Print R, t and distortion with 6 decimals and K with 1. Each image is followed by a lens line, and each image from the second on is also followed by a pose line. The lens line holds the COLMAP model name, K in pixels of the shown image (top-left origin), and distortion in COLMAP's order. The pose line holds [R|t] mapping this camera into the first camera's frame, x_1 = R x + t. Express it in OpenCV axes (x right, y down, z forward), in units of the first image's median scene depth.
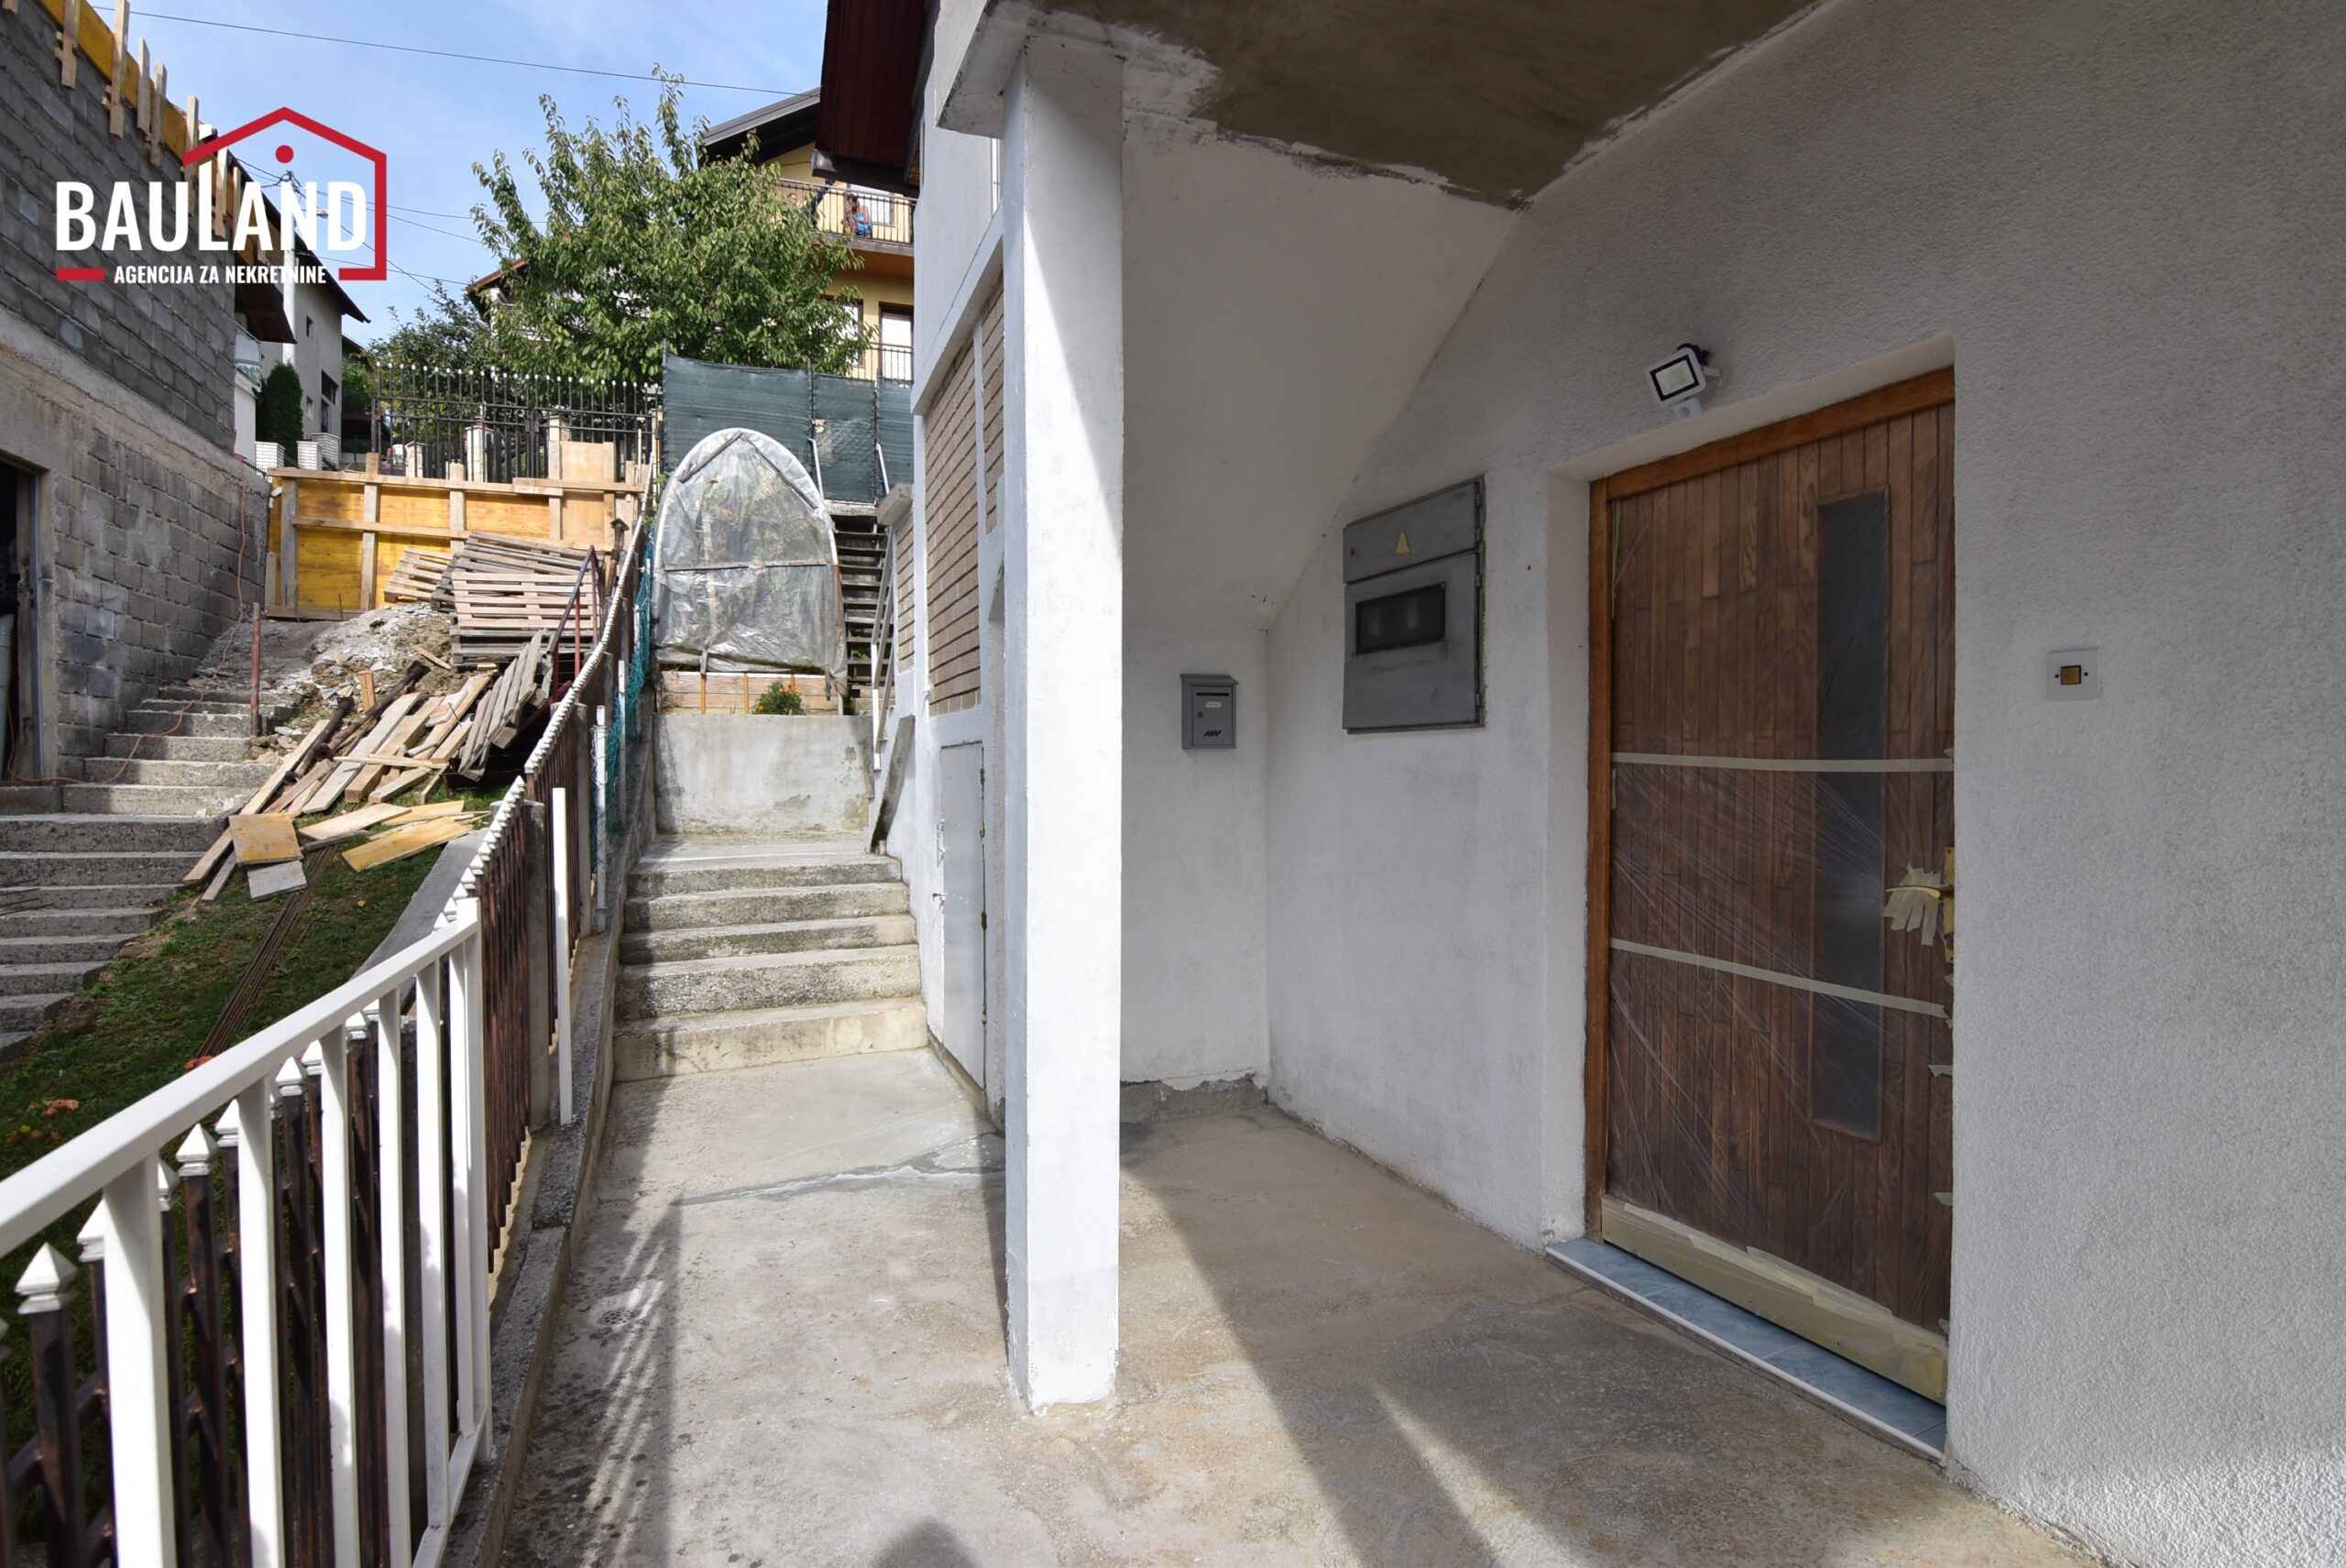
lens RADIAL K [[1141.9, 0, 1184.3], [0, 1141.9, 789.7], [0, 0, 1]] dist [-0.003043, -0.000811]
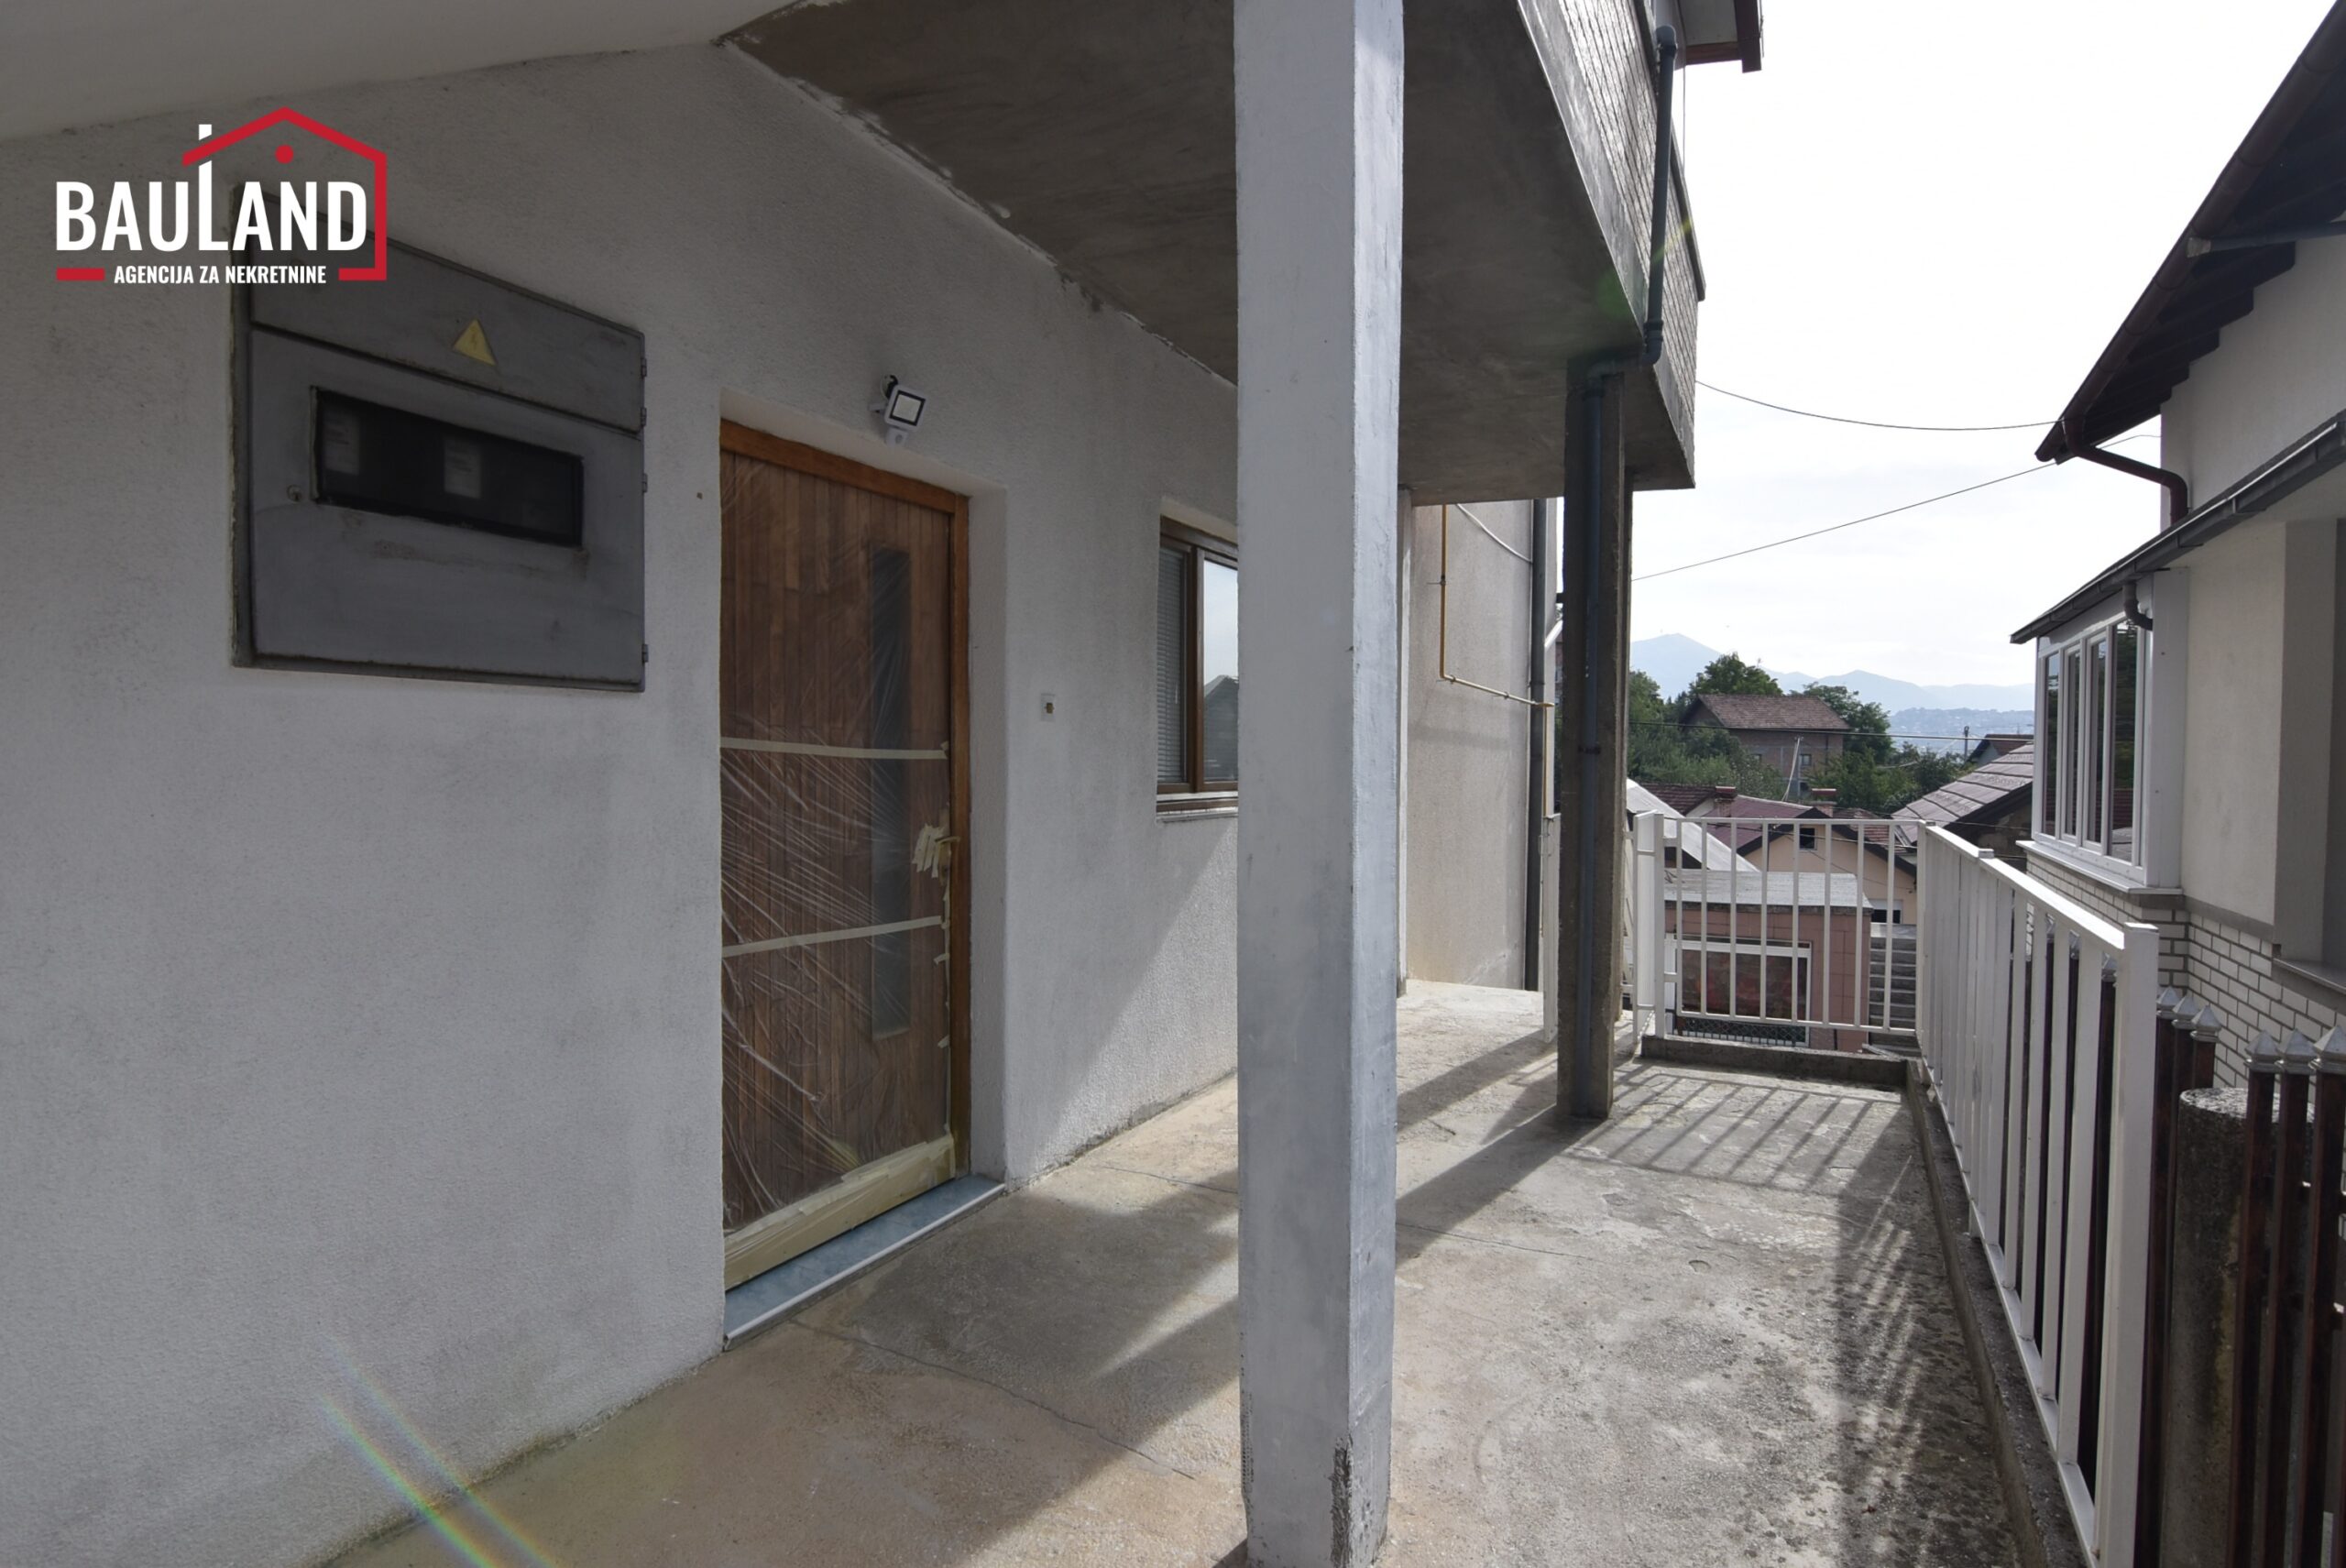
lens RADIAL K [[1141.9, 0, 1184.3], [0, 1141.9, 789.7], [0, 0, 1]] dist [-0.003043, -0.000811]
pose [[-0.612047, -0.016621, 0.790647, -0.630877], [0.011502, 0.999486, 0.029916, -0.015062], [-0.790738, 0.027404, -0.611541, 1.473847]]
